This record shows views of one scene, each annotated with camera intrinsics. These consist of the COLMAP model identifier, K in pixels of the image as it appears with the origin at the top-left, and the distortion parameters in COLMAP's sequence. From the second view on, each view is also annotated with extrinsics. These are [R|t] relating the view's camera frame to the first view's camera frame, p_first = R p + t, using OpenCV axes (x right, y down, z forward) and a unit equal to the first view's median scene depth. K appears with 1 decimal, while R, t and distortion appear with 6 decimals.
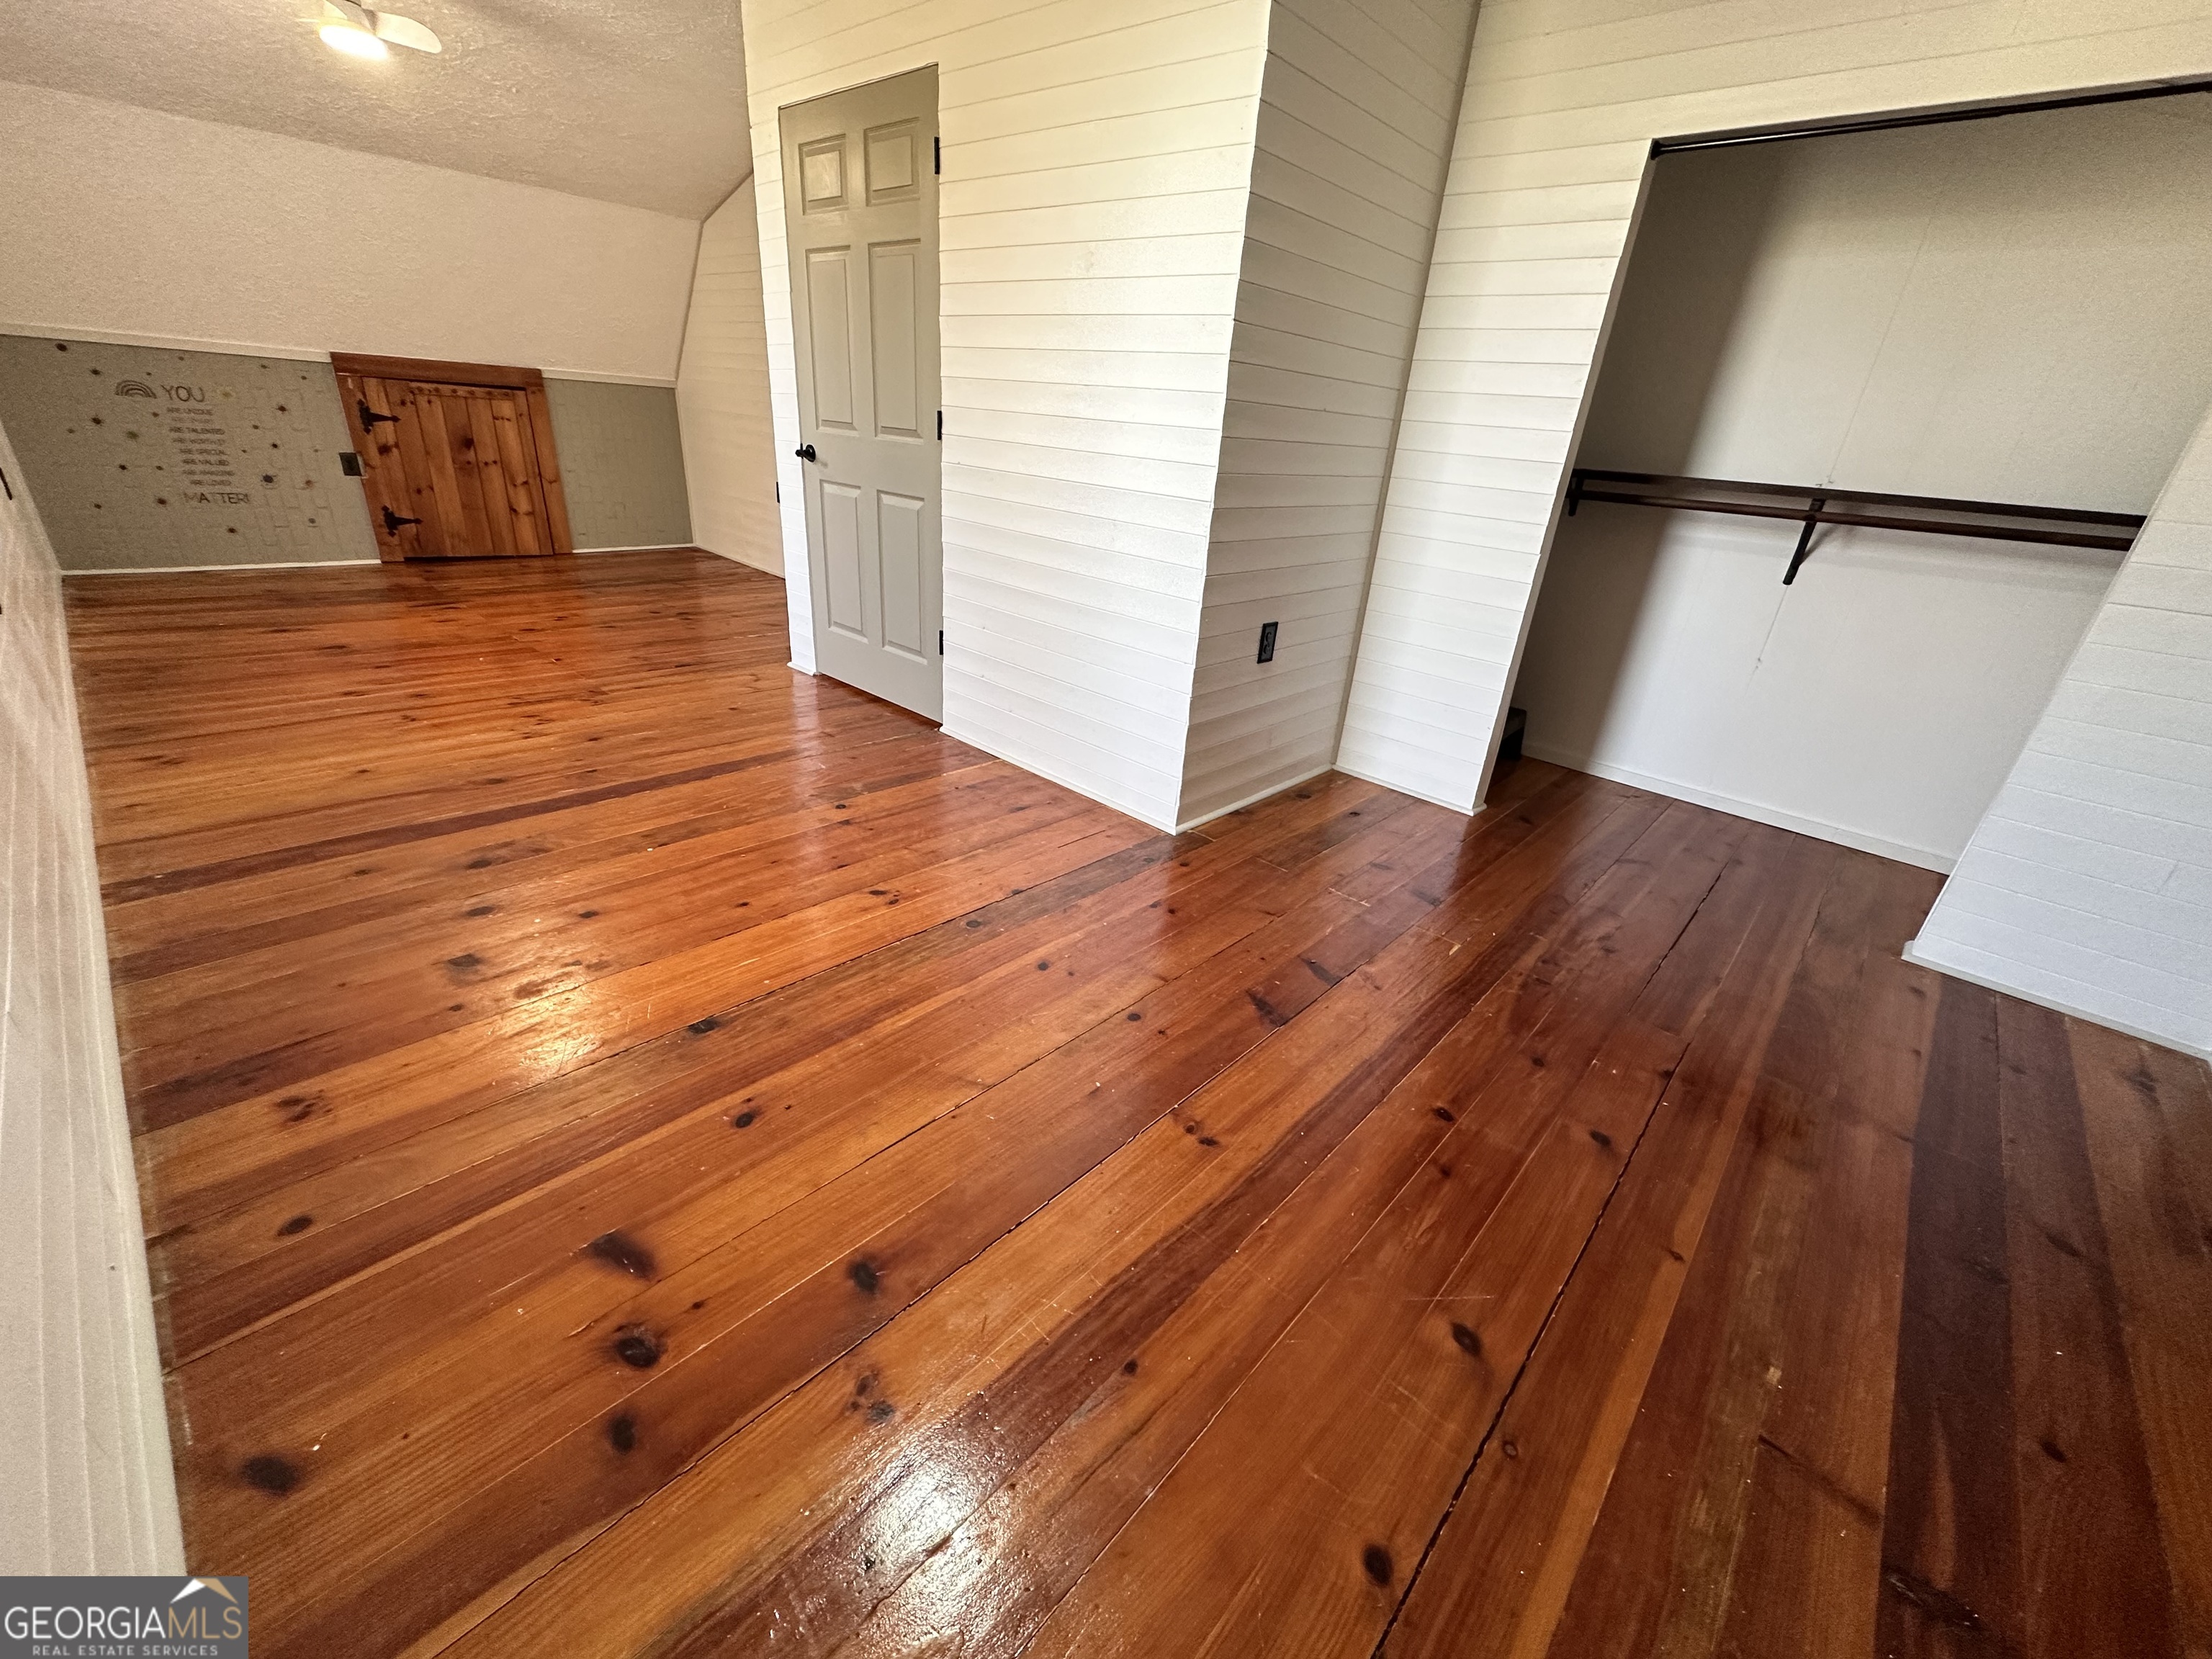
lens RADIAL K [[881.3, 0, 1109.5], [0, 881.3, 827.7], [0, 0, 1]] dist [0.000074, 0.000224]
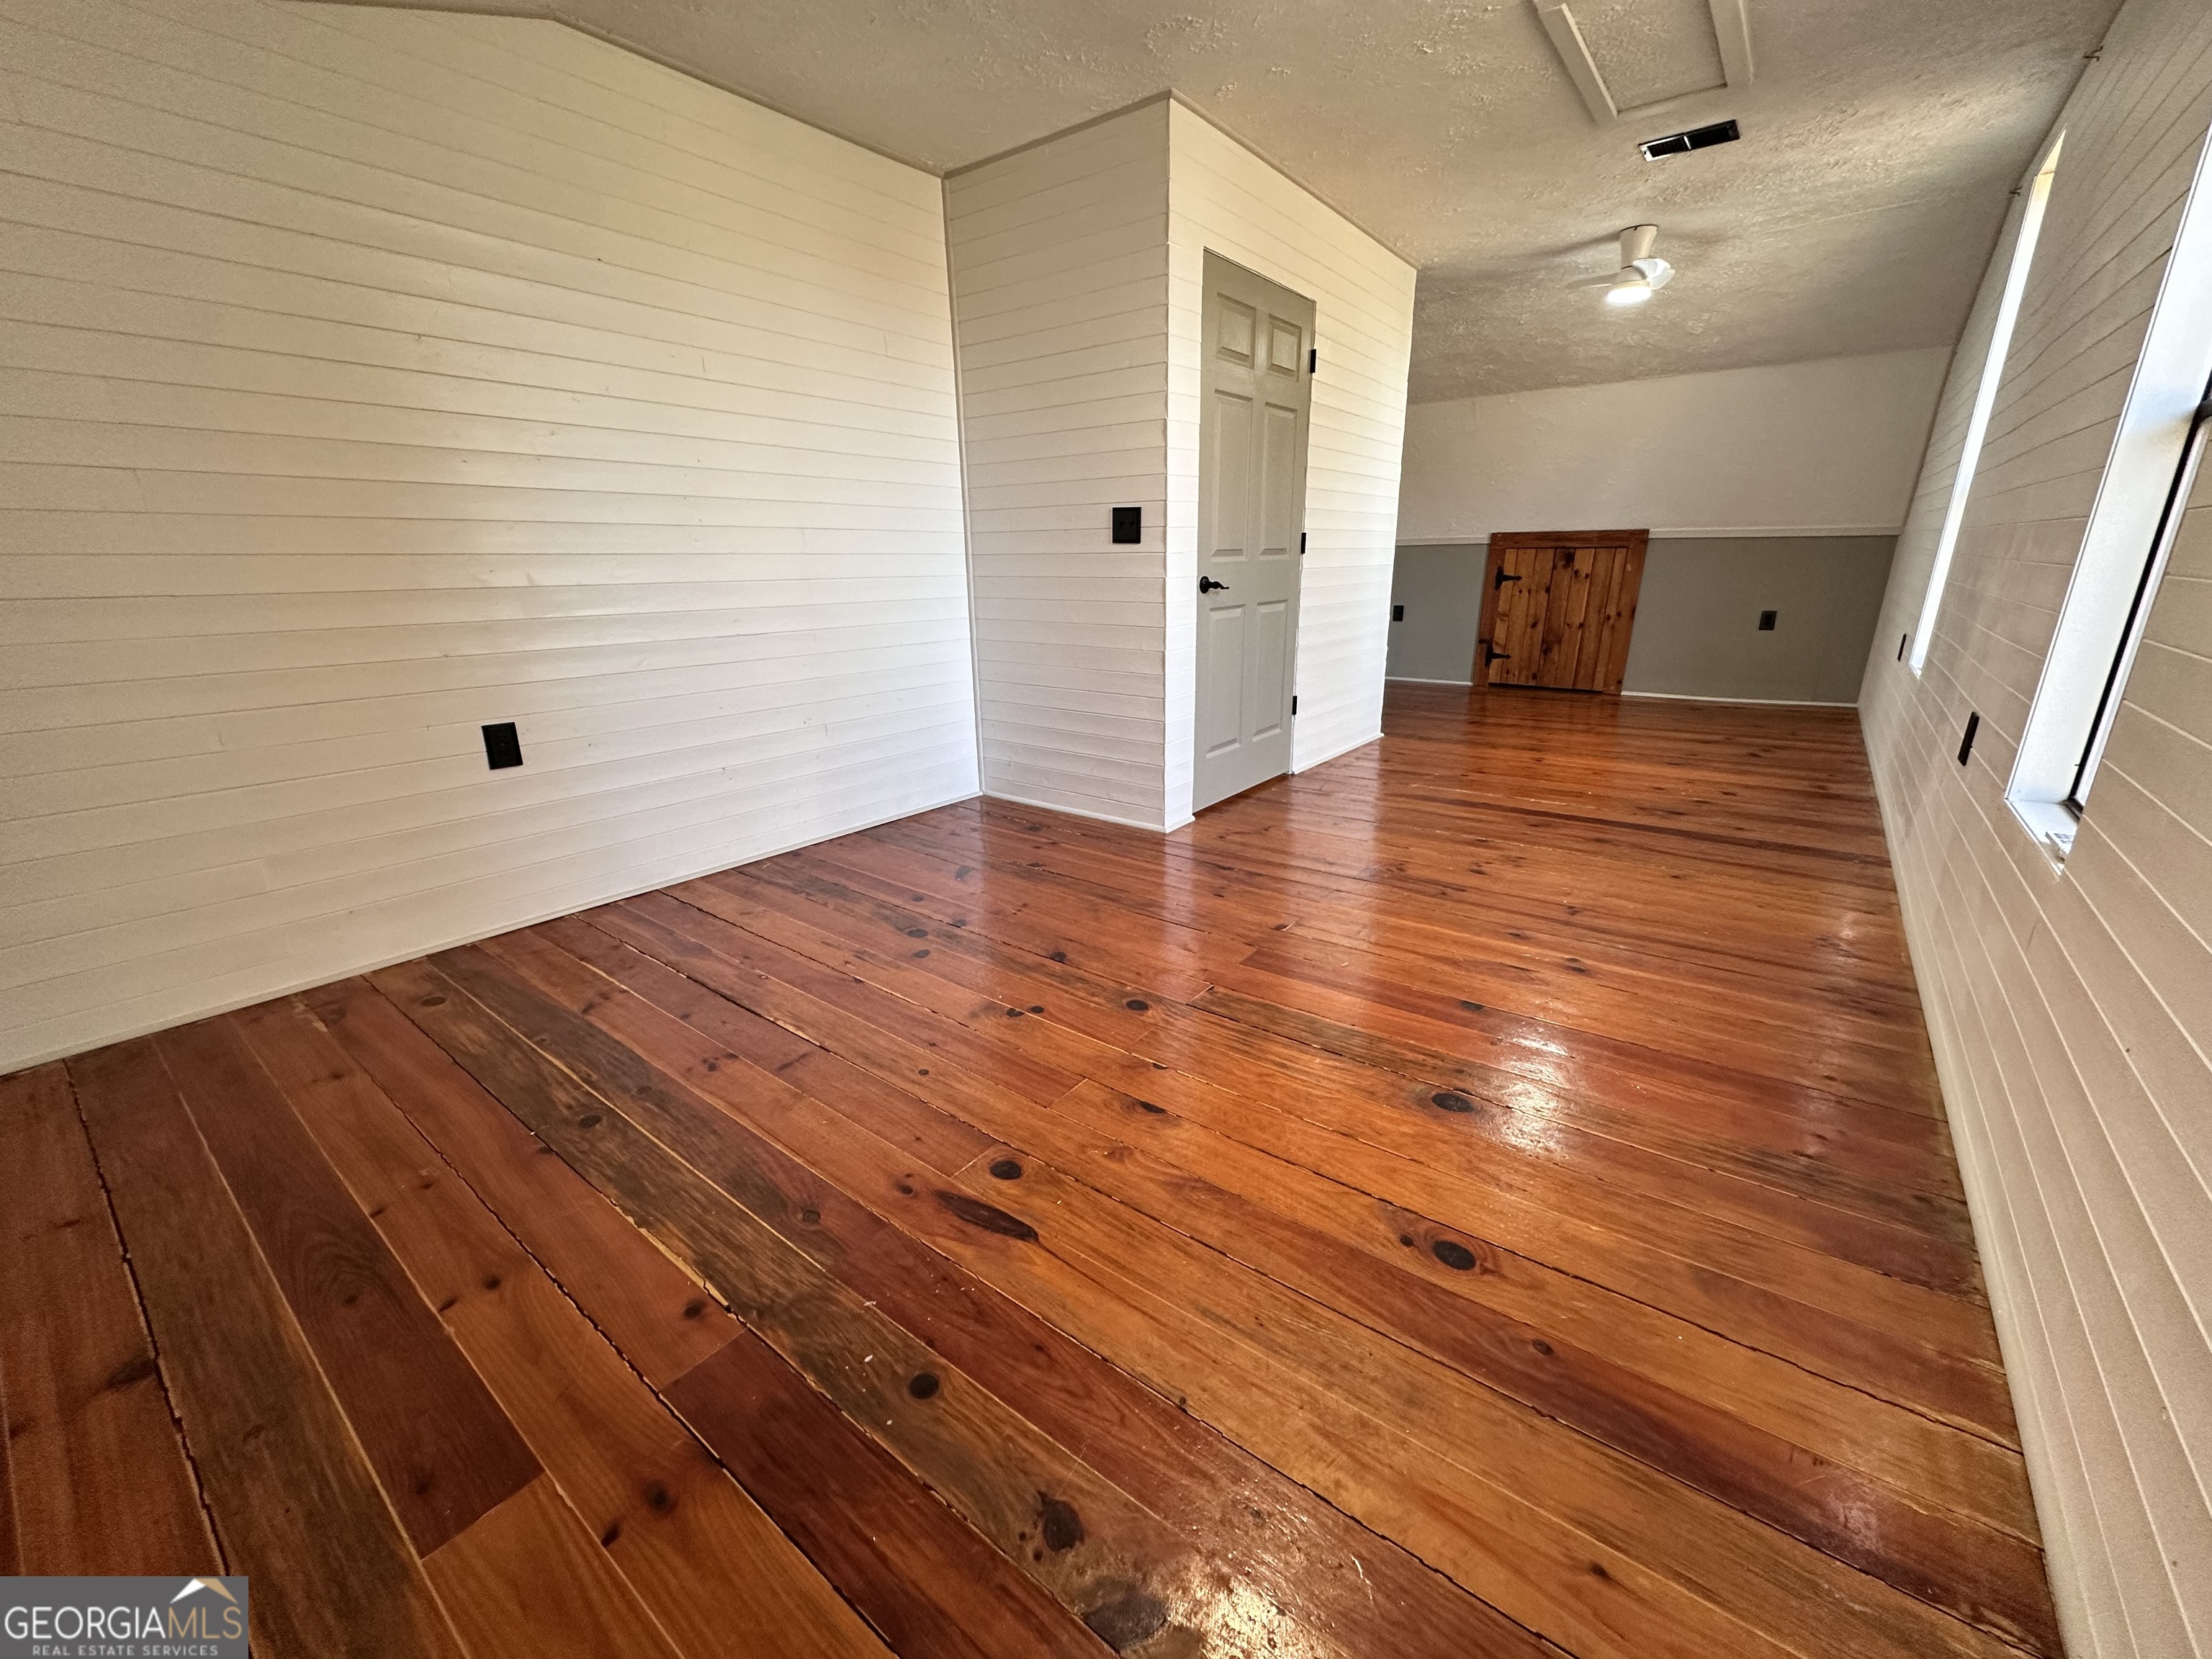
lens RADIAL K [[881.3, 0, 1105.5], [0, 881.3, 833.4], [0, 0, 1]] dist [0.000074, 0.000224]
pose [[-0.094801, -0.369046, 0.924564, -1.551121], [0.431356, 0.821801, 0.372257, -0.714091], [-0.897187, 0.434106, 0.081283, 1.337398]]
